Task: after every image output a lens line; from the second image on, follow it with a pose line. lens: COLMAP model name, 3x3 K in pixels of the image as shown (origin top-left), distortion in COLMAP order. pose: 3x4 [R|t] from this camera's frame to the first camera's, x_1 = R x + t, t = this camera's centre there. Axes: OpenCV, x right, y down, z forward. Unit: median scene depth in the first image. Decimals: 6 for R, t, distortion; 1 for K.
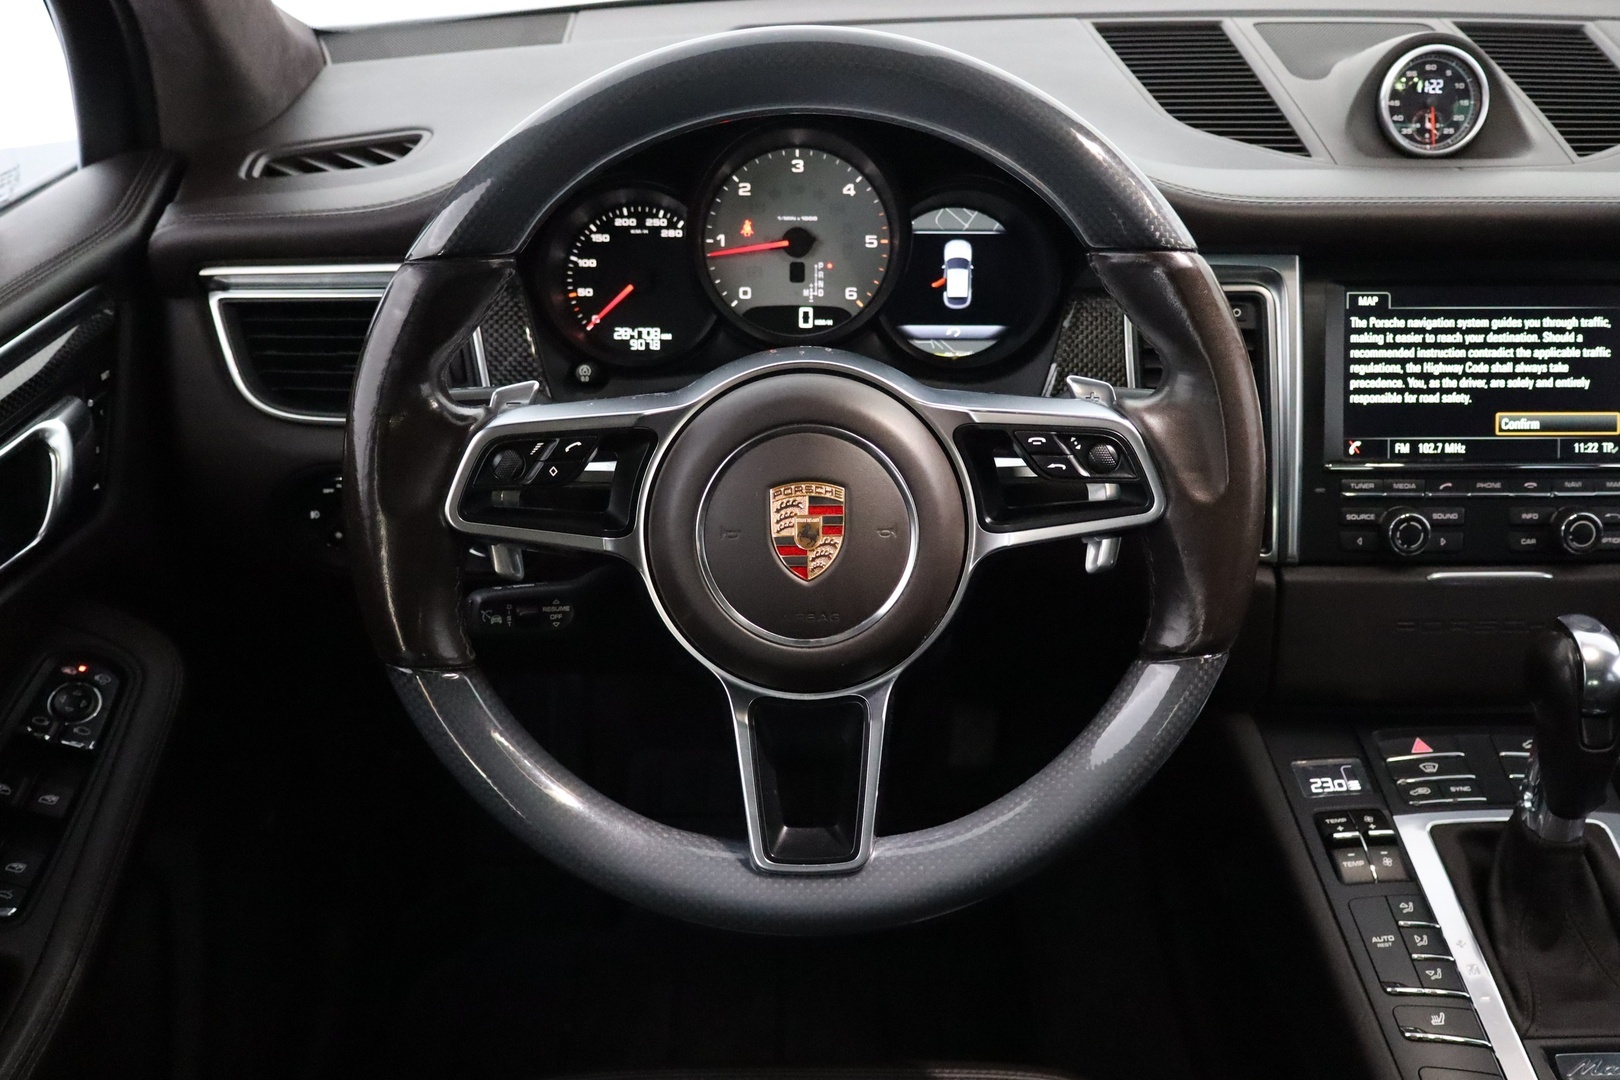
lens RADIAL K [[1610.5, 0, 804.5], [0, 1610.5, 541.7], [0, 0, 1]] dist [0.015008, 0.000000]
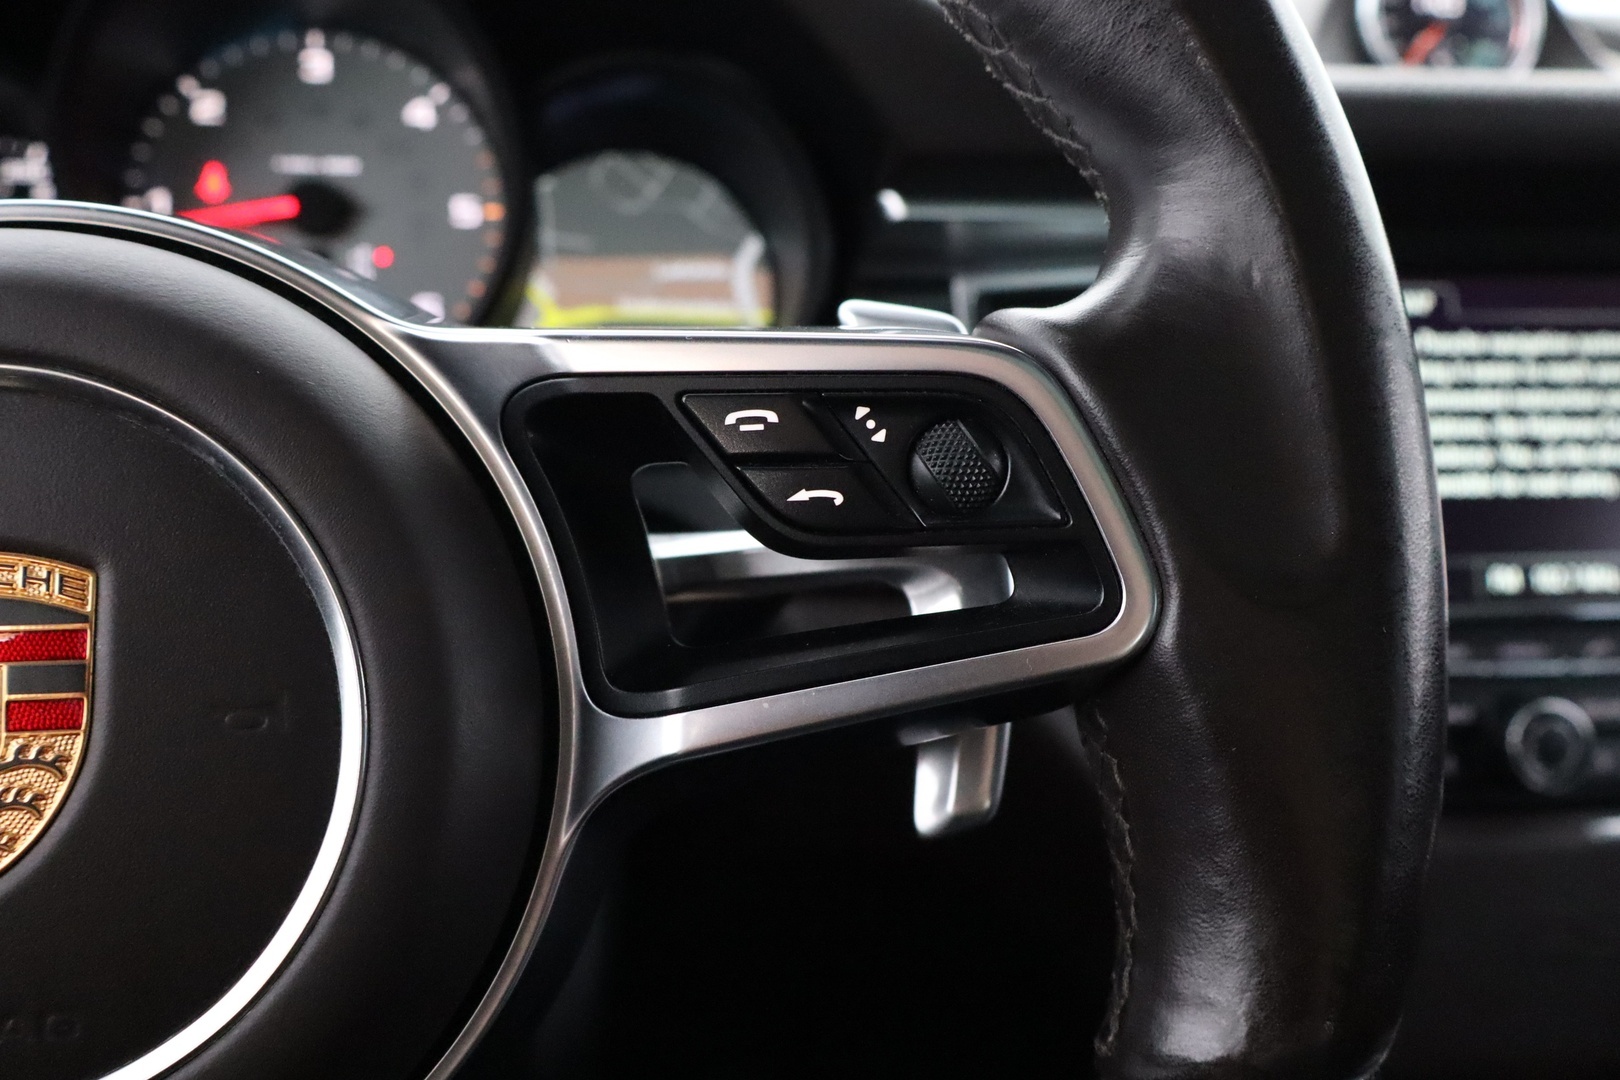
lens RADIAL K [[1610.5, 0, 811.3], [0, 1610.5, 553.0], [0, 0, 1]] dist [0.015008, 0.000000]
pose [[0.992001, -0.015300, 0.125296, 0.084951], [0.037413, 0.983662, -0.176092, 0.015171], [-0.120554, 0.179371, 0.976367, 0.507341]]
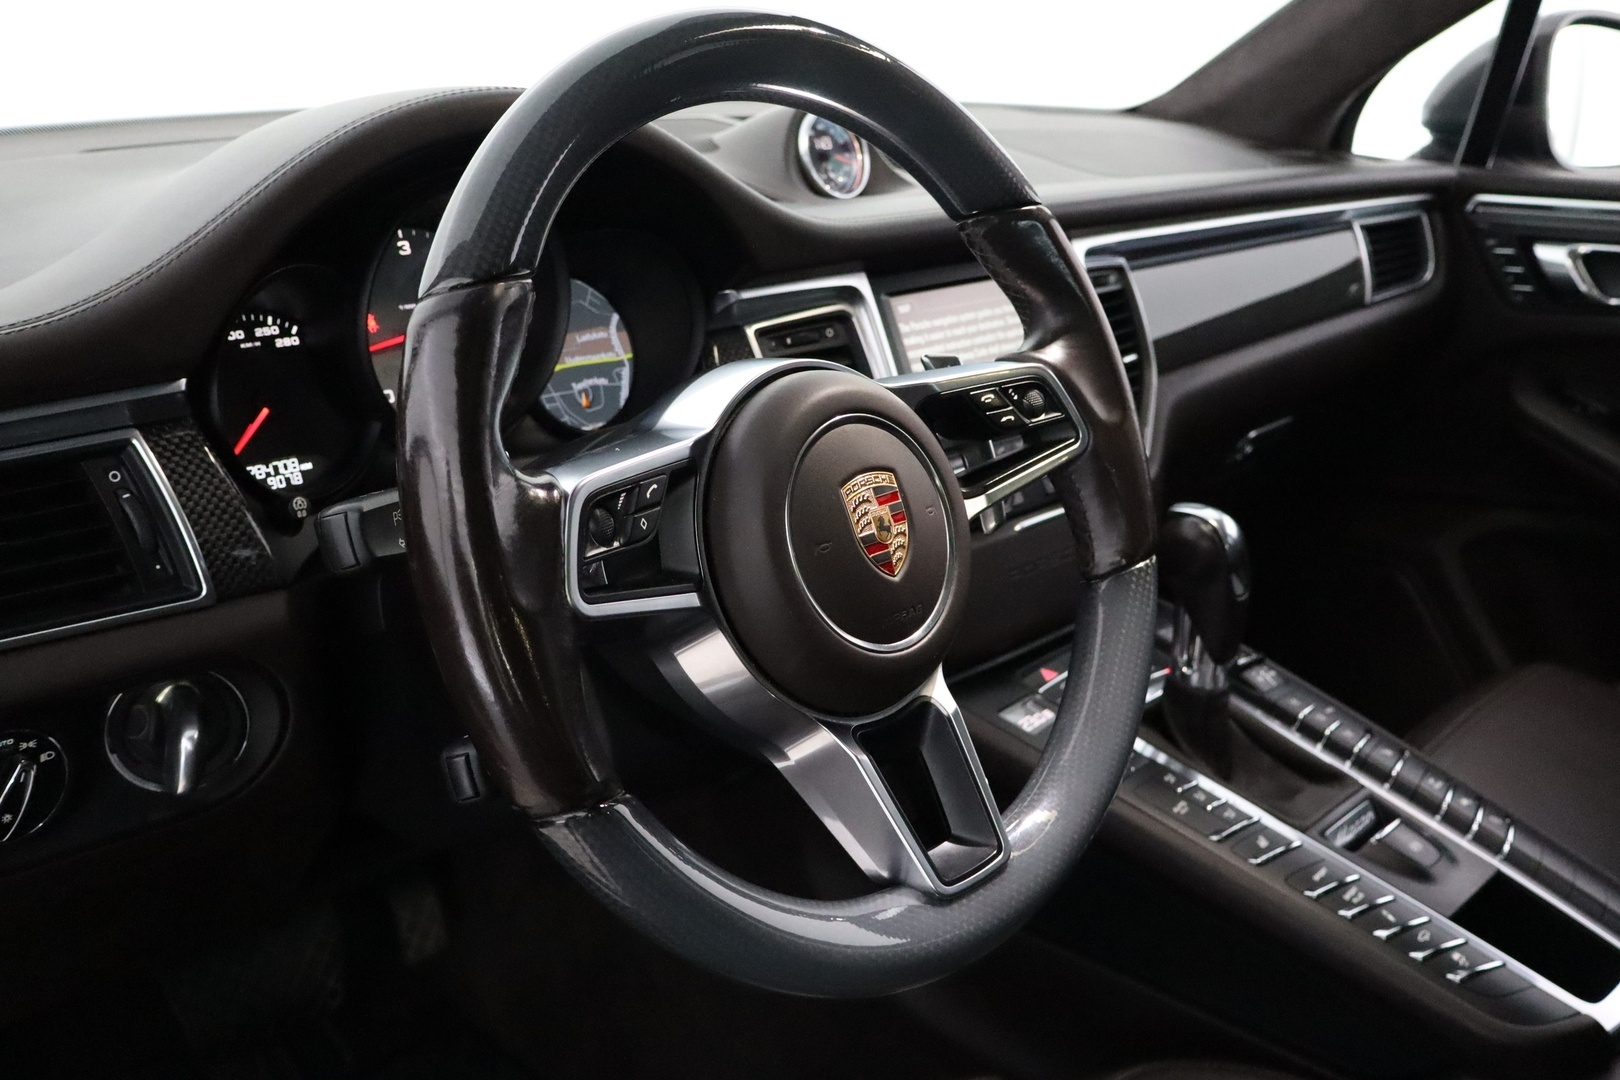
lens RADIAL K [[1610.5, 0, 813.3], [0, 1610.5, 531.6], [0, 0, 1]] dist [0.015008, 0.000000]
pose [[0.687588, -0.213053, 0.694141, -0.491593], [0.318275, 0.947684, -0.024397, 0.005663], [-0.652629, 0.237703, 0.719425, 0.258099]]
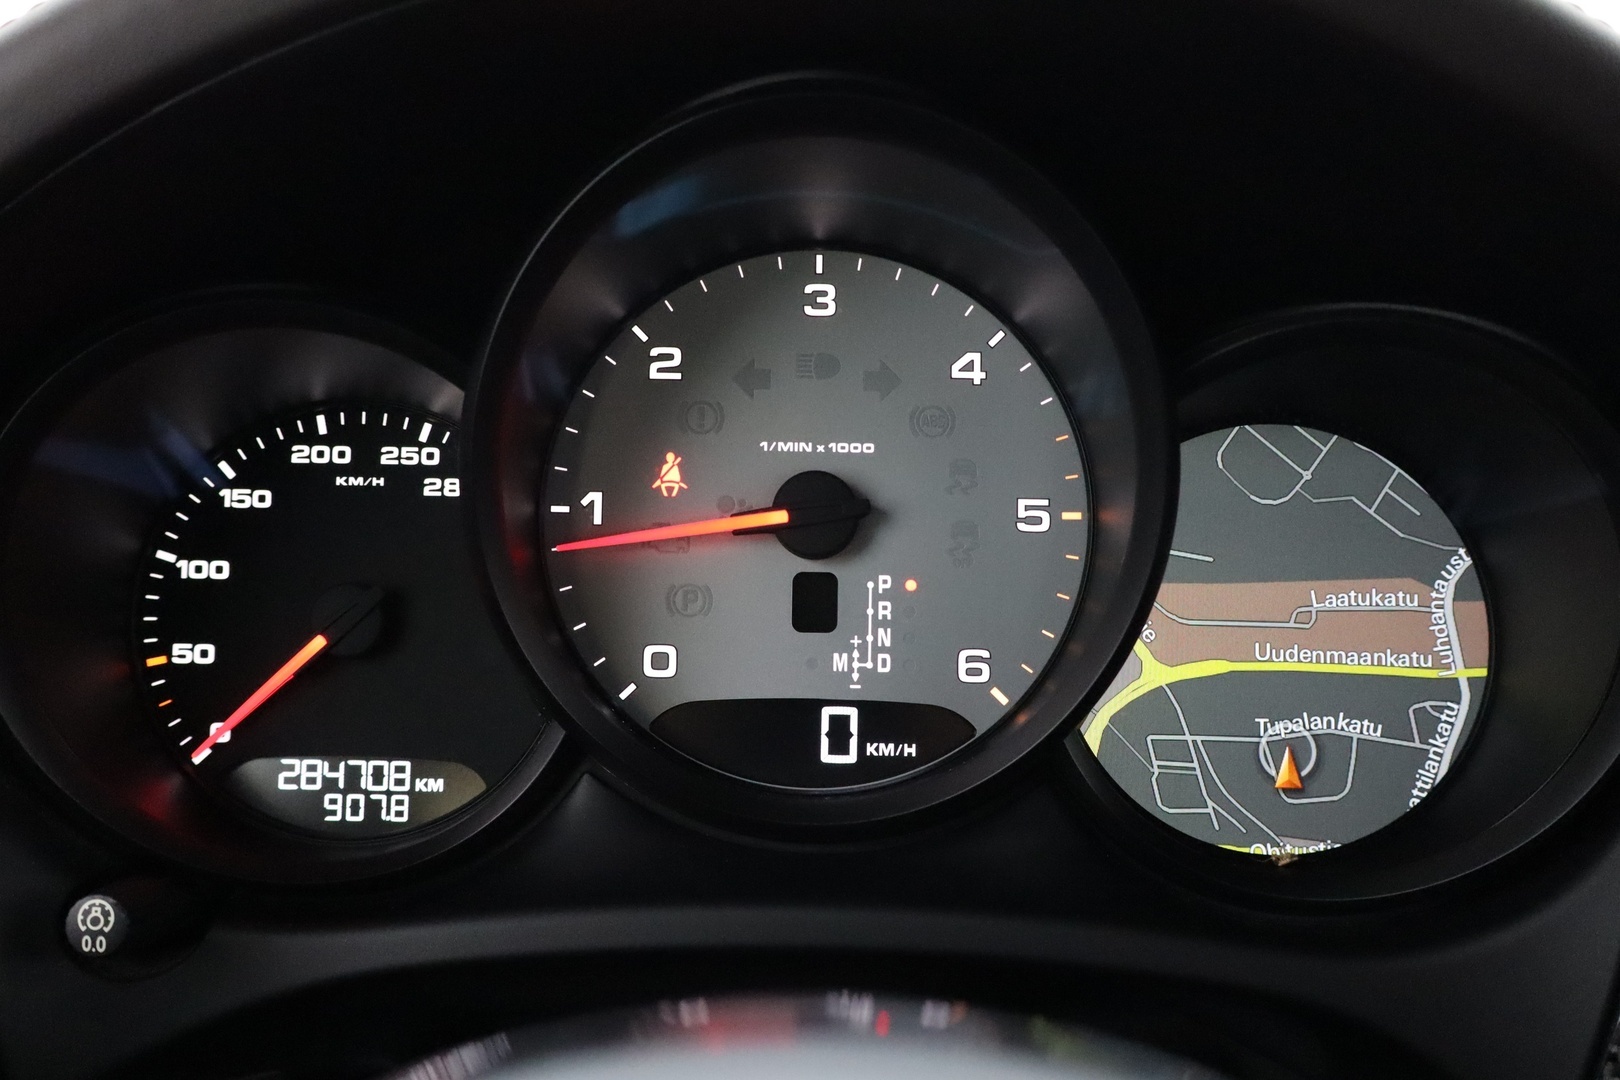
lens RADIAL K [[1797.8, 0, 828.3], [0, 1797.8, 534.8], [0, 0, 1]] dist [0.014953, 0.000000]
pose [[0.999617, 0.009607, -0.025948, 0.008029], [-0.014772, 0.978249, -0.206908, -0.103381], [0.023396, 0.207212, 0.978016, 0.630103]]
